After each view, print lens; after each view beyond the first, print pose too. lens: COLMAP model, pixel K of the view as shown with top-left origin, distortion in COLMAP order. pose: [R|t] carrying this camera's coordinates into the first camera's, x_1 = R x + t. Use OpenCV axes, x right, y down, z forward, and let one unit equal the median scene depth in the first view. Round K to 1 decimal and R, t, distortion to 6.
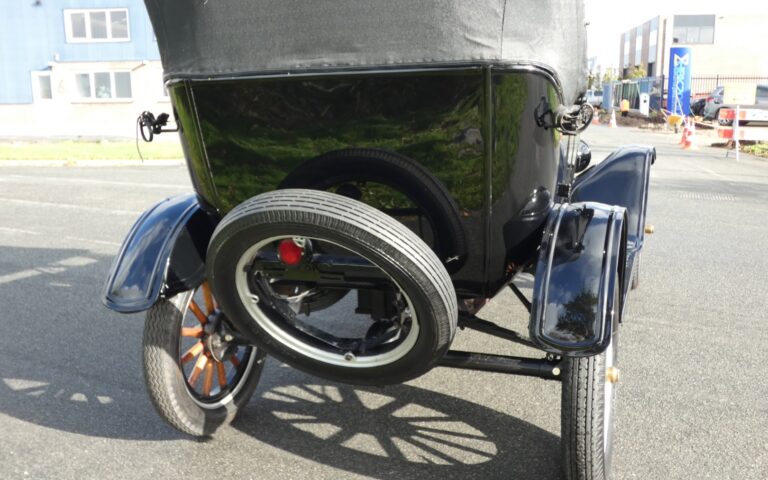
lens RADIAL K [[769.7, 0, 384.0], [0, 769.7, 240.0], [0, 0, 1]] dist [-0.011471, -0.006170]
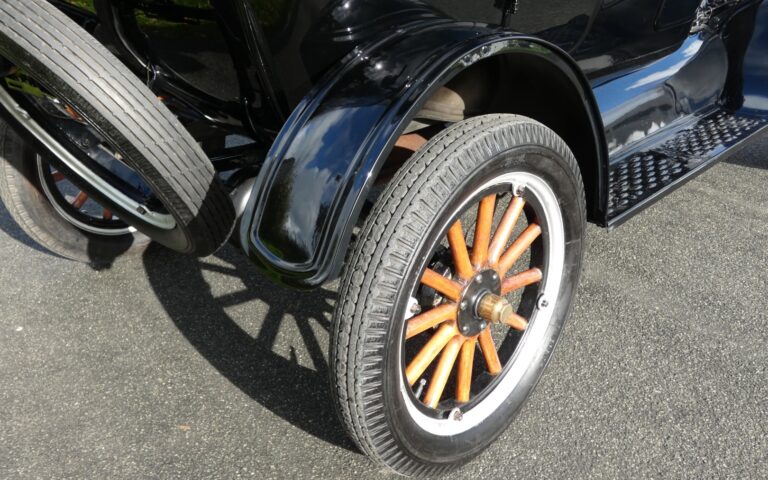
lens RADIAL K [[769.7, 0, 384.0], [0, 769.7, 240.0], [0, 0, 1]] dist [-0.011471, -0.006170]
pose [[0.917521, 0.192281, -0.348115, 0.339384], [-0.101842, 0.959761, 0.261700, -0.028644], [0.384427, -0.204663, 0.900183, 0.331032]]
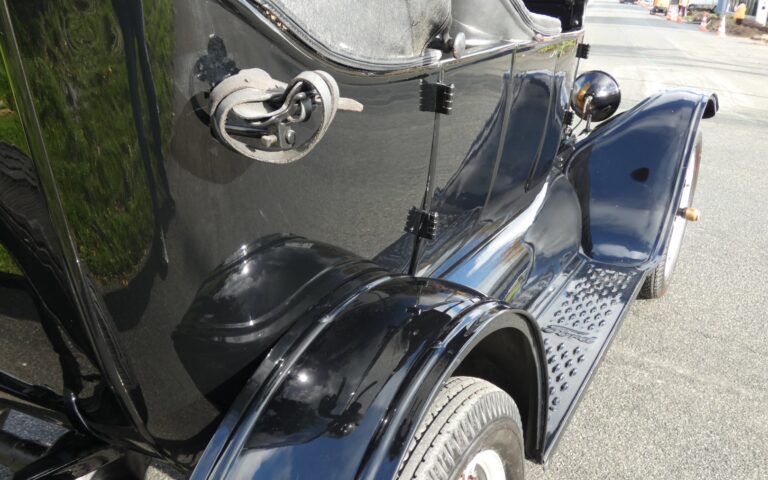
lens RADIAL K [[769.7, 0, 384.0], [0, 769.7, 240.0], [0, 0, 1]] dist [-0.011471, -0.006170]
pose [[0.990806, 0.085302, -0.105011, 0.227480], [-0.070053, 0.987501, 0.141192, -0.105308], [0.115742, -0.132538, 0.984397, 0.452079]]
